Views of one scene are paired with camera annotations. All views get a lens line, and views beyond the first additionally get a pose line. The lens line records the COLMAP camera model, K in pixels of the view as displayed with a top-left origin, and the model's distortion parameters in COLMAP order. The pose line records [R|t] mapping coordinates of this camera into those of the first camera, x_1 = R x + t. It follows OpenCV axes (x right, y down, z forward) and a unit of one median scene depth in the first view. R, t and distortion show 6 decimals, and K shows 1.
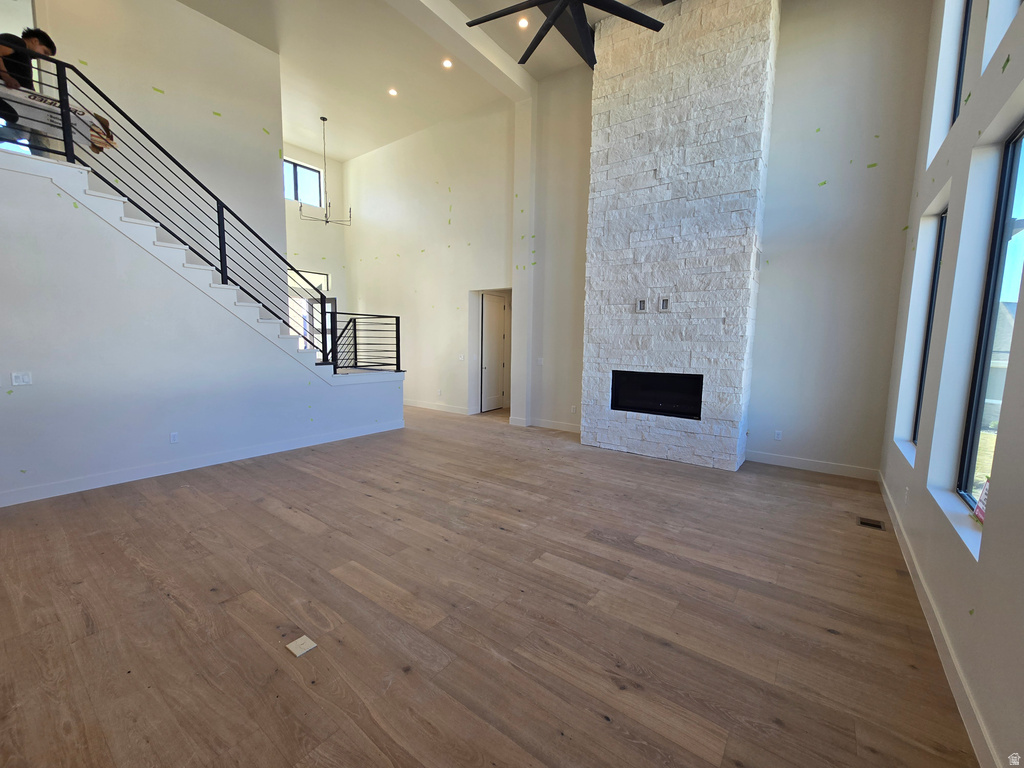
lens RADIAL K [[421.7, 0, 507.1], [0, 421.7, 381.9], [0, 0, 1]] dist [0.007123, 0.000660]
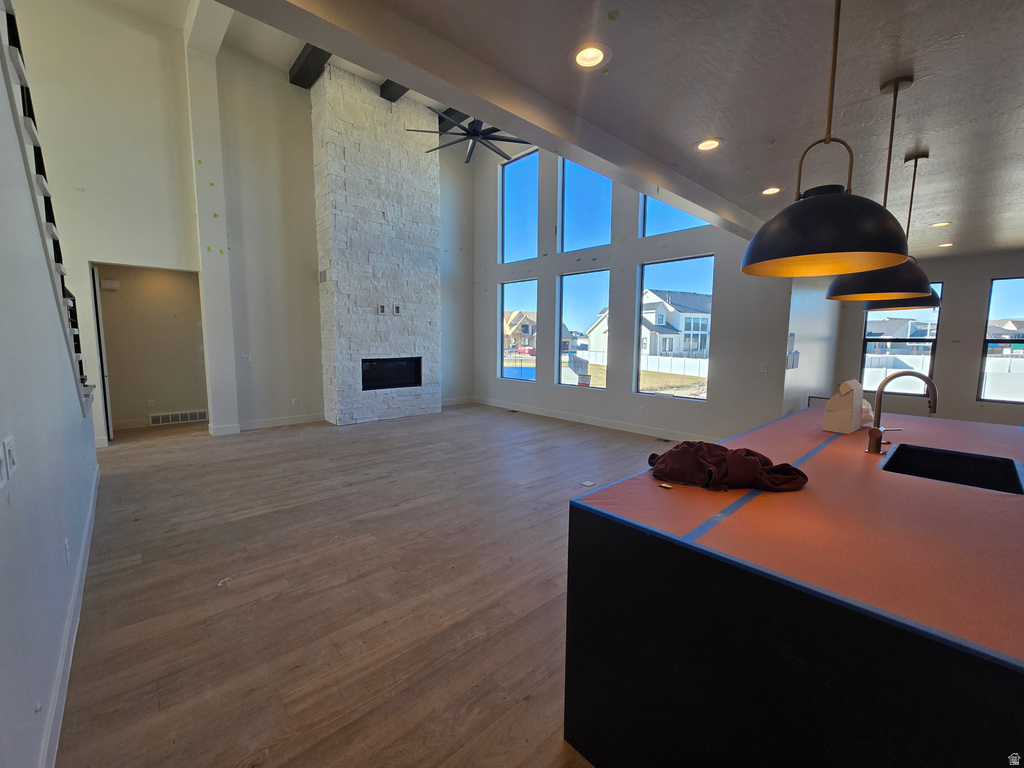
lens RADIAL K [[421.7, 0, 508.5], [0, 421.7, 381.1], [0, 0, 1]] dist [0.007123, 0.000660]
pose [[0.184191, -0.111394, 0.976558, -0.955736], [0.096959, 0.990770, 0.094728, -0.041767], [-0.978096, 0.077238, 0.193292, 0.358122]]
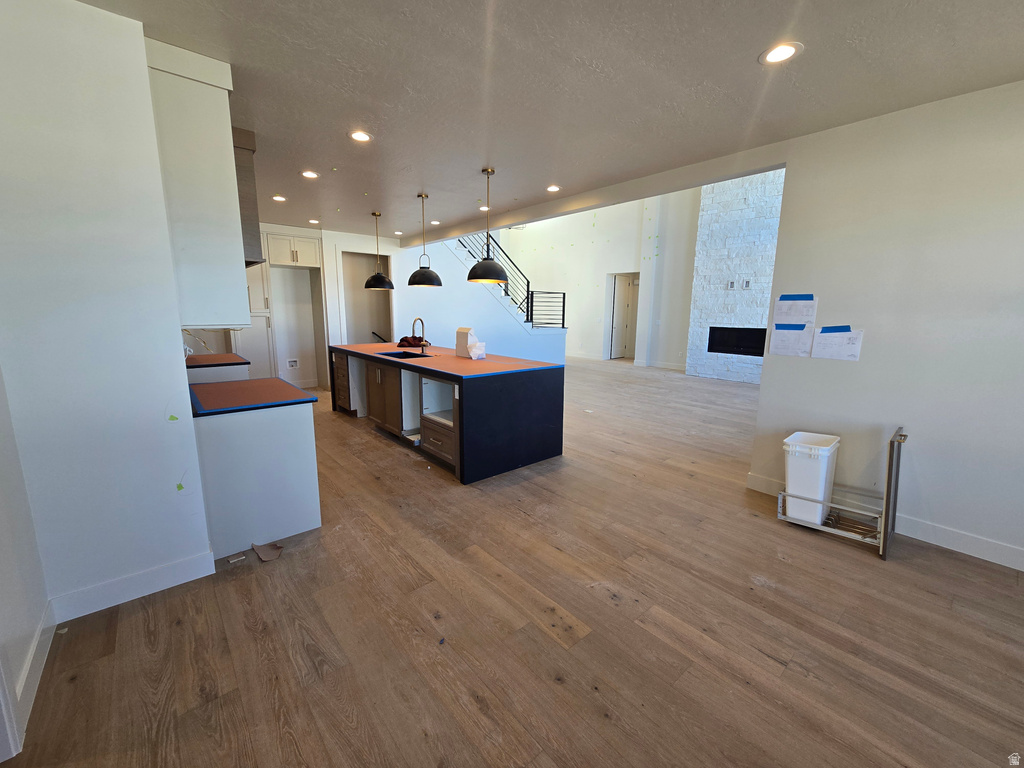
lens RADIAL K [[421.7, 0, 505.9], [0, 421.7, 378.8], [0, 0, 1]] dist [0.007123, 0.000660]
pose [[0.976213, 0.033220, -0.214252, -0.155997], [-0.019679, 0.997689, 0.065028, 0.083088], [0.215917, -0.059265, 0.974611, -0.746959]]
